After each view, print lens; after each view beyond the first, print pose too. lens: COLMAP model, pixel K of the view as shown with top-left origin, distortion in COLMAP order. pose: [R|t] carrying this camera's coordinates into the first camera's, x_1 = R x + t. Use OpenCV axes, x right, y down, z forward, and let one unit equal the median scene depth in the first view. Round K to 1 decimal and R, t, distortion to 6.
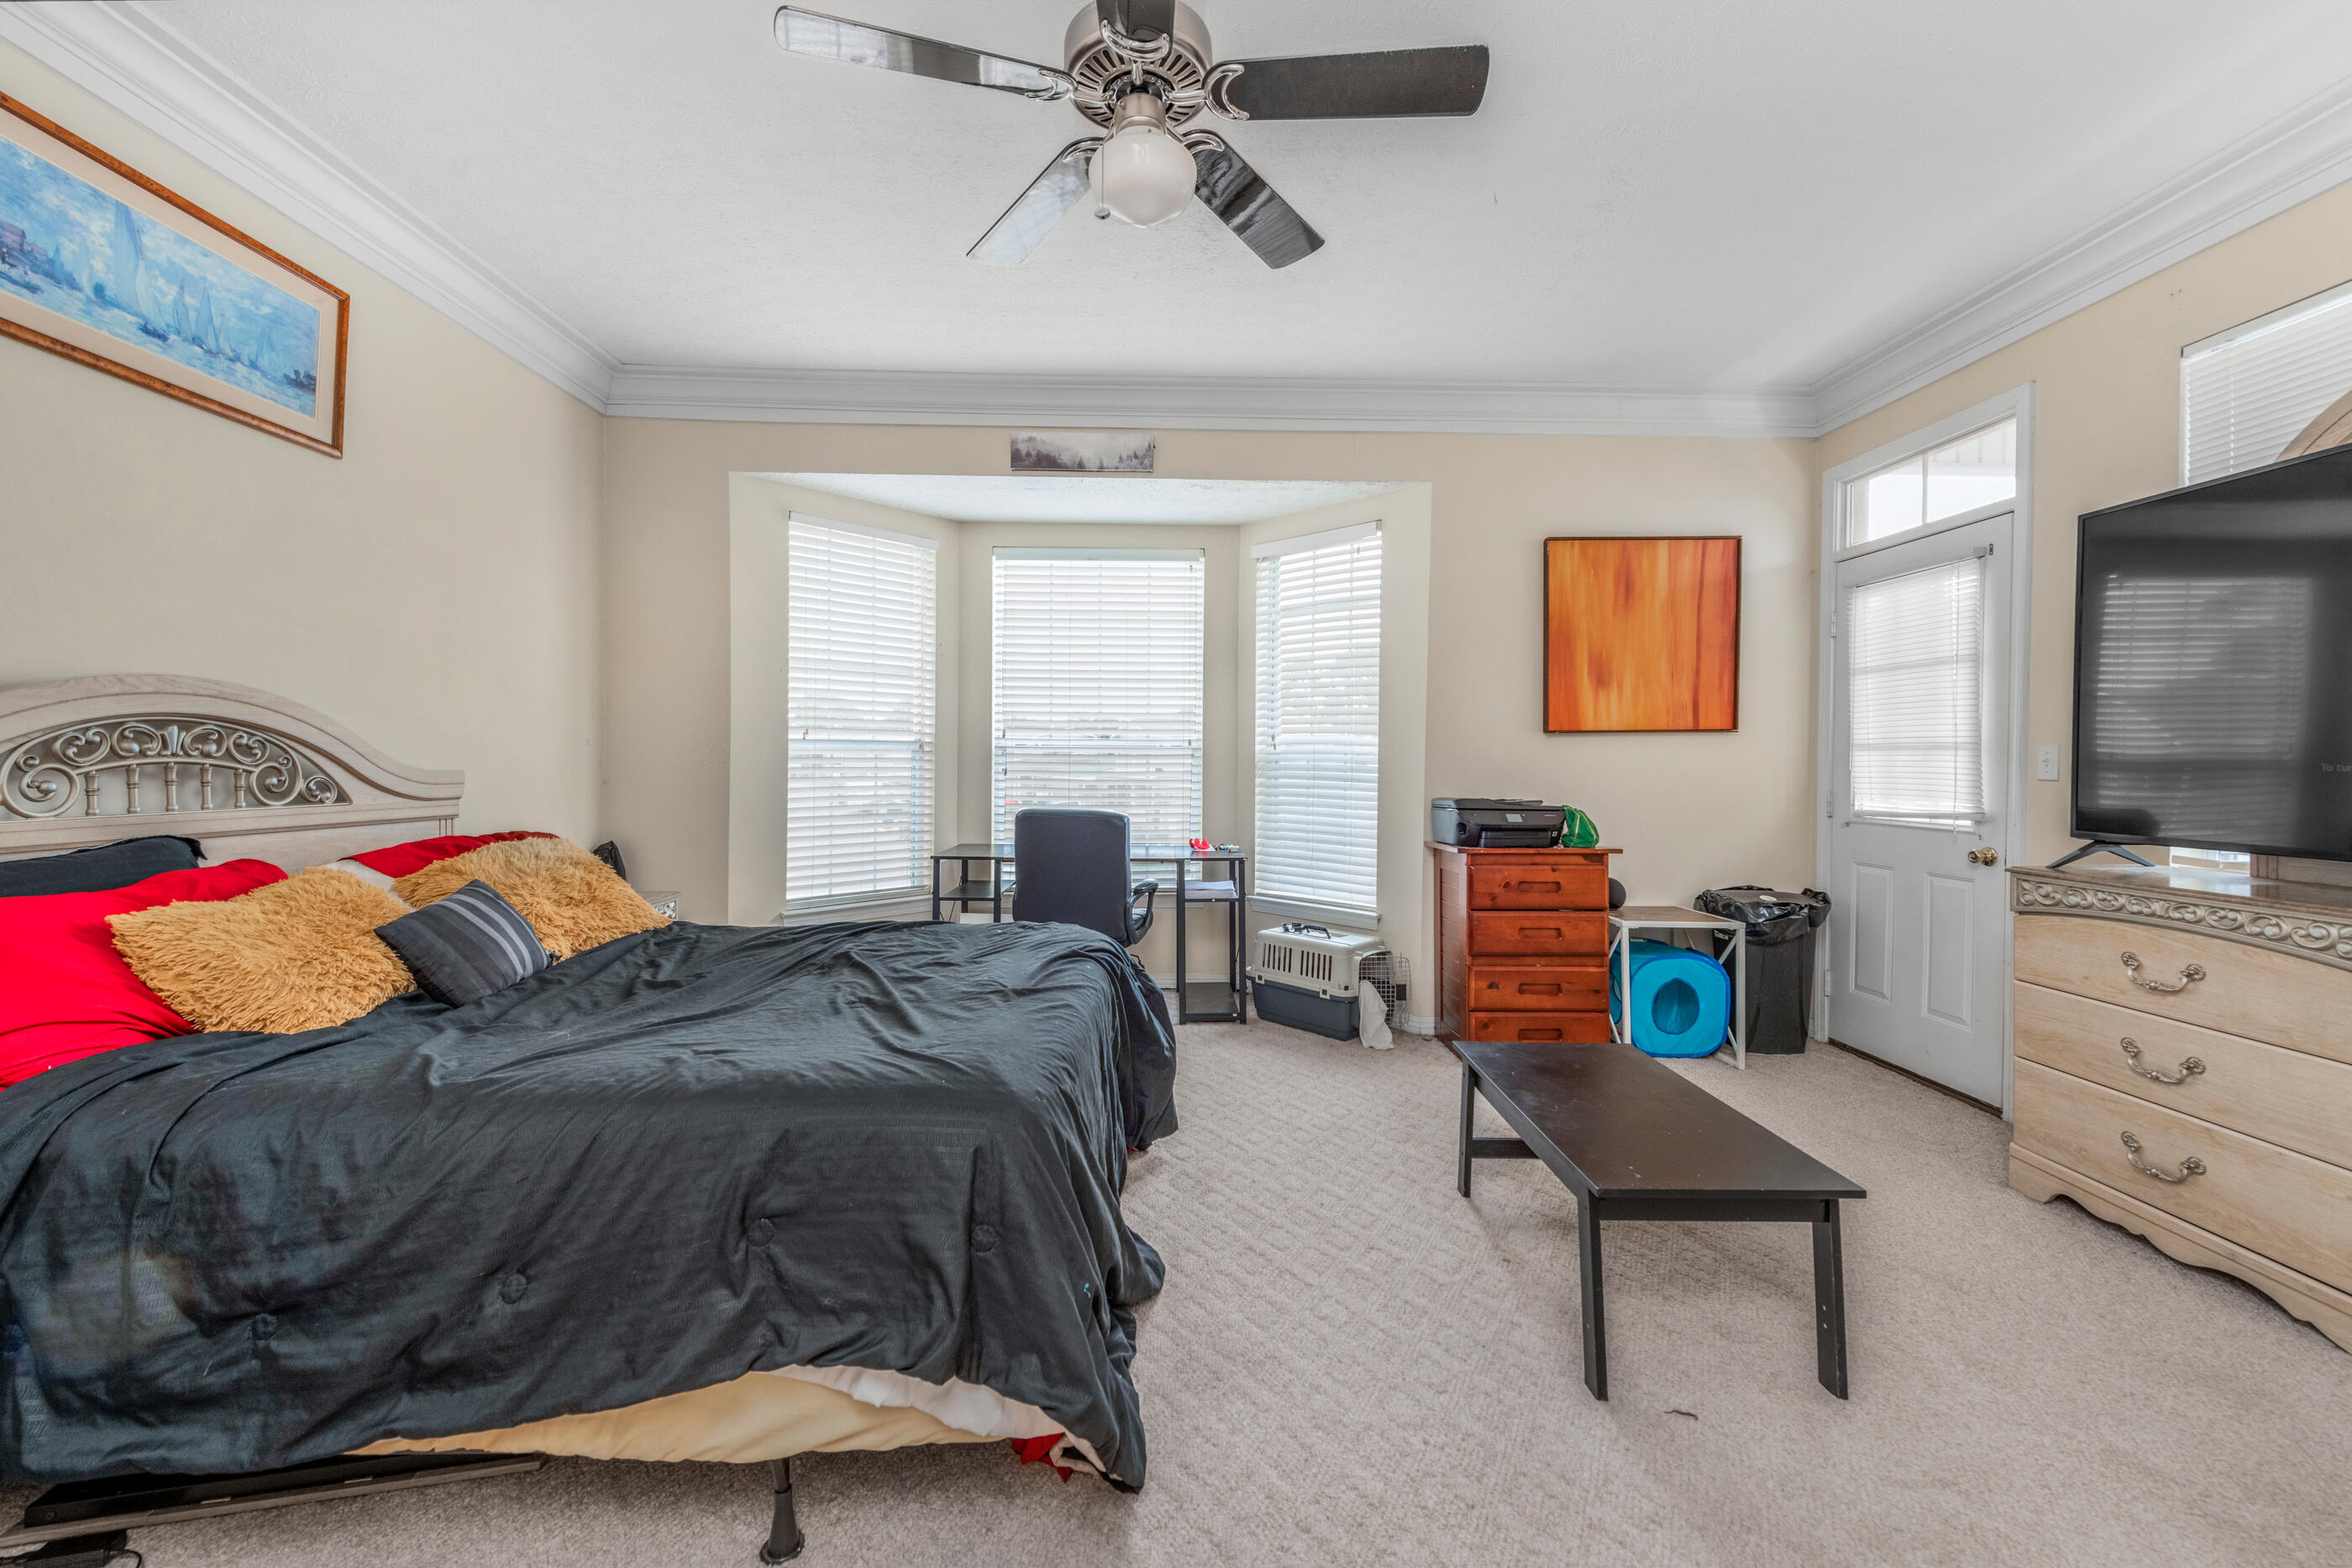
lens RADIAL K [[947.9, 0, 1175.7], [0, 947.9, 772.9], [0, 0, 1]] dist [-0.000857, -0.002630]
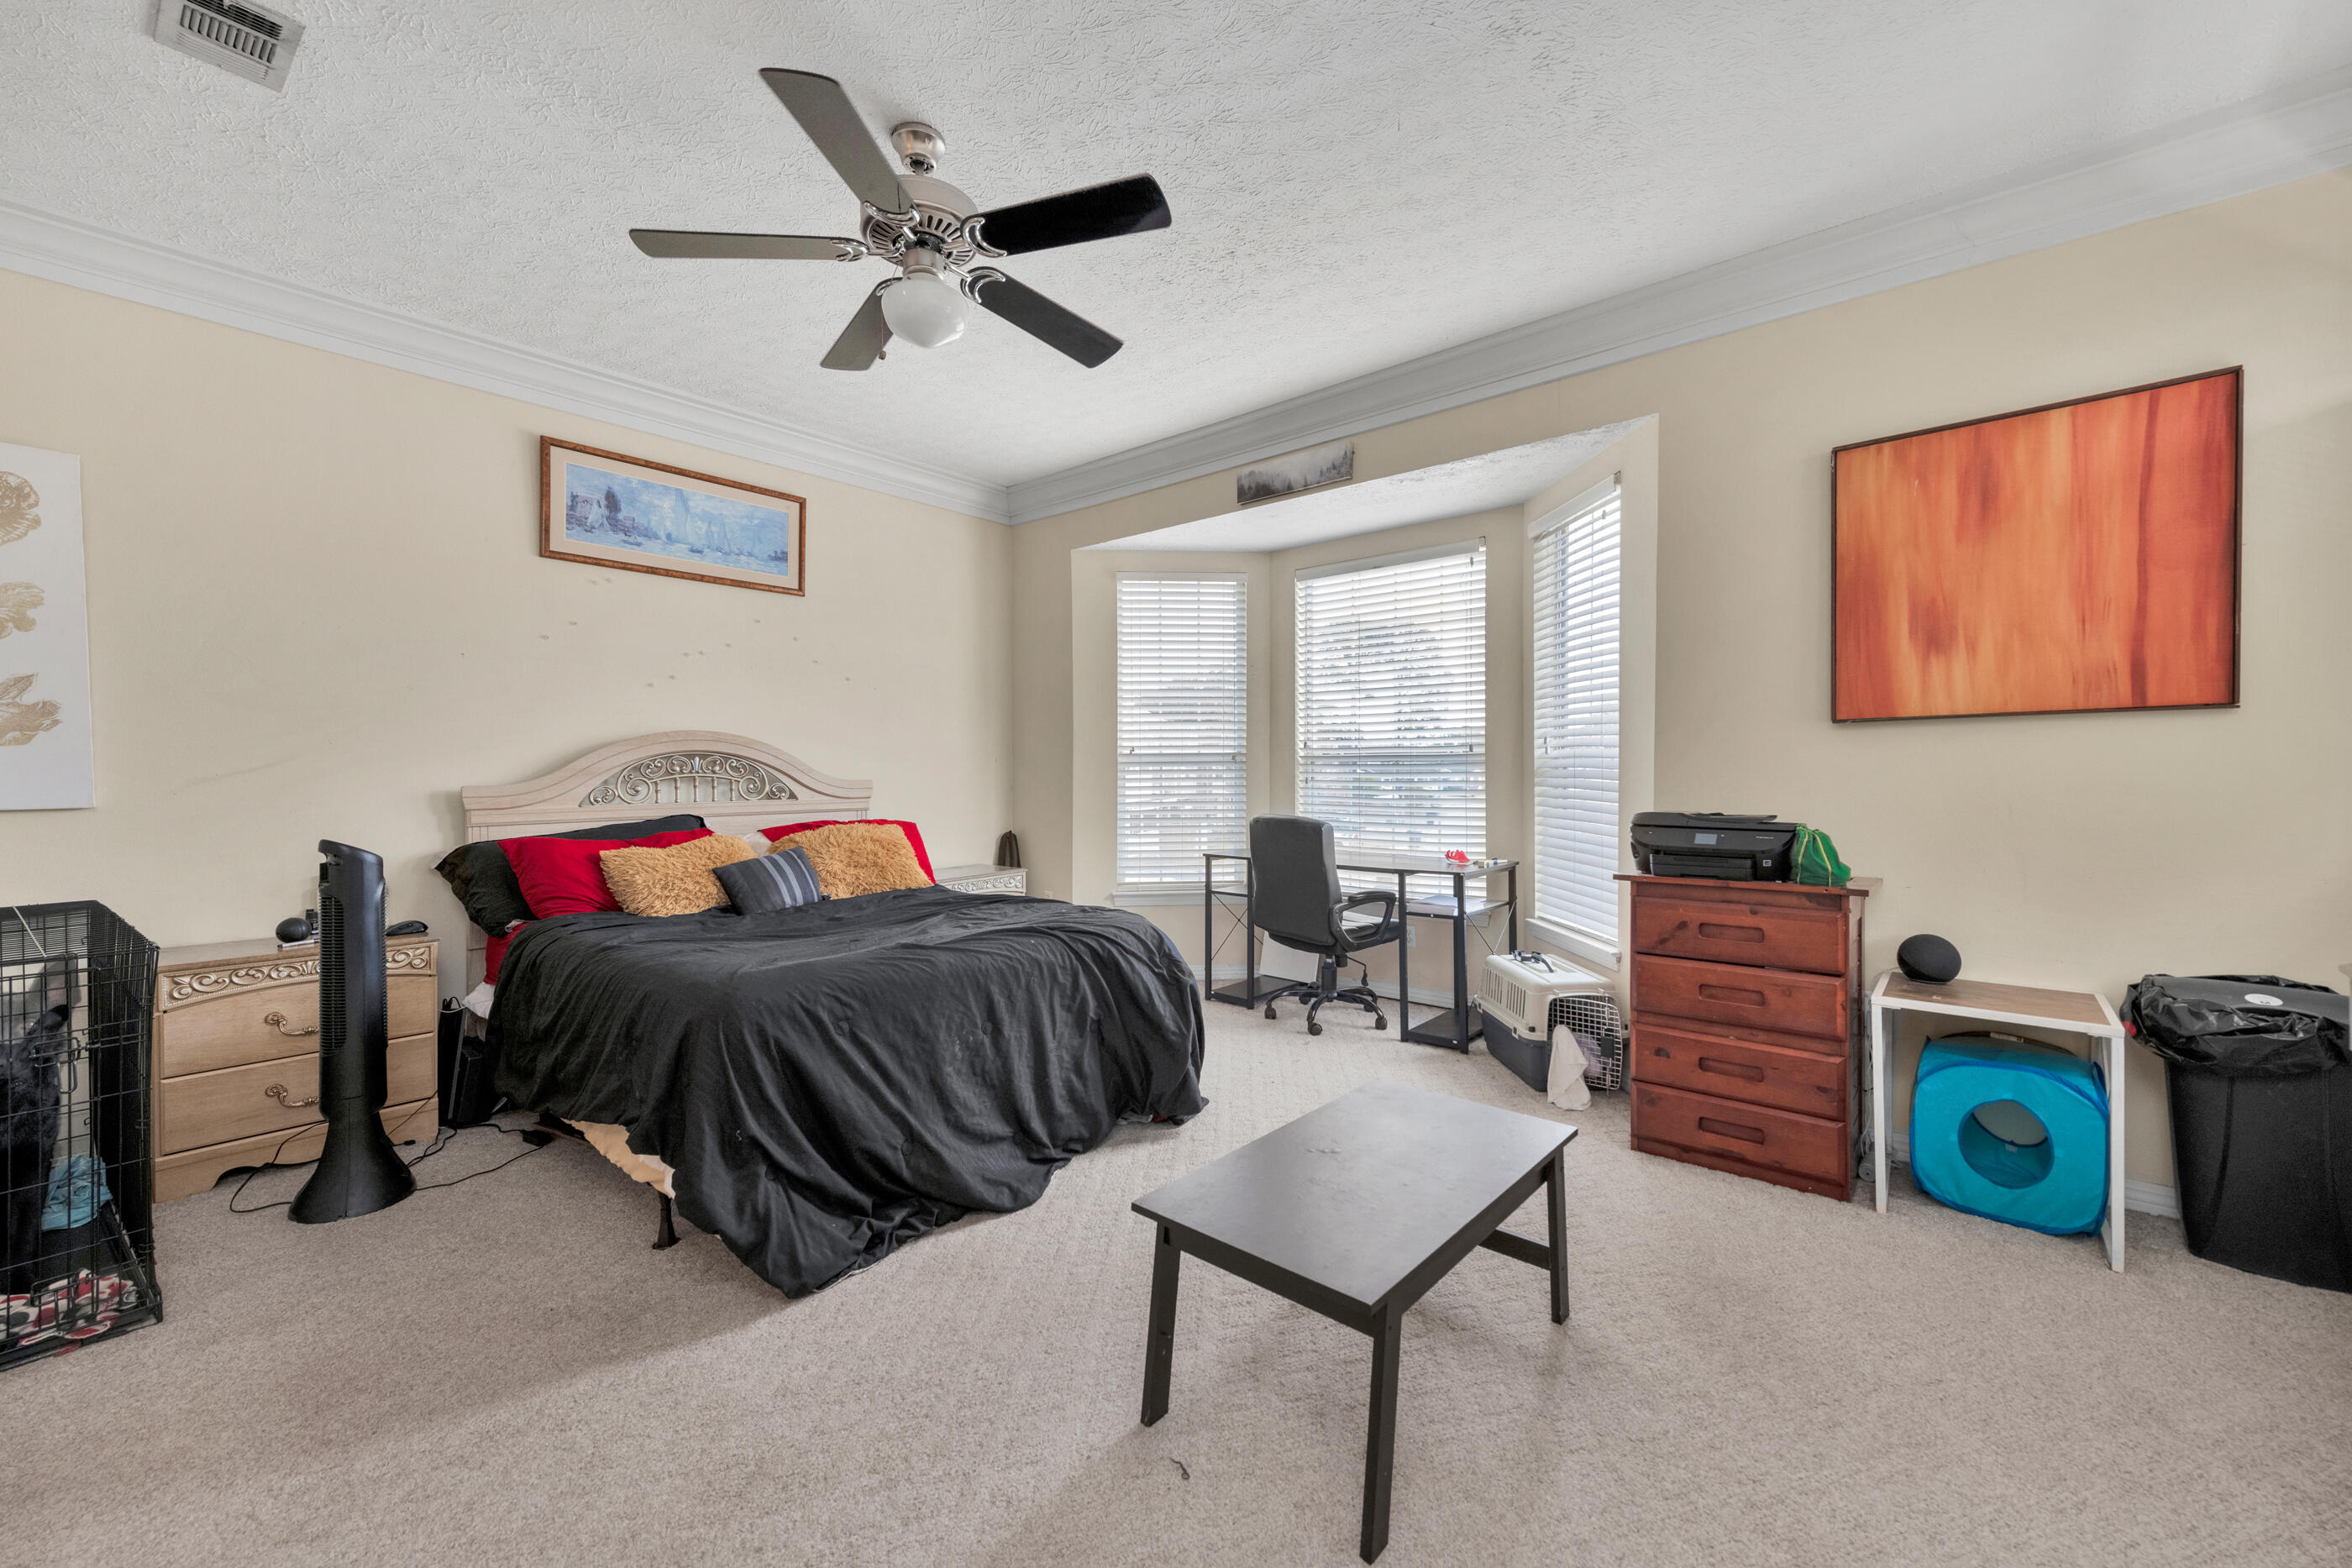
lens RADIAL K [[947.9, 0, 1163.4], [0, 947.9, 781.8], [0, 0, 1]] dist [-0.000857, -0.002630]
pose [[0.730944, -0.001806, -0.682435, 0.519565], [0.001575, 0.999998, -0.000958, 0.001954], [0.682435, -0.000375, 0.730946, 0.138732]]
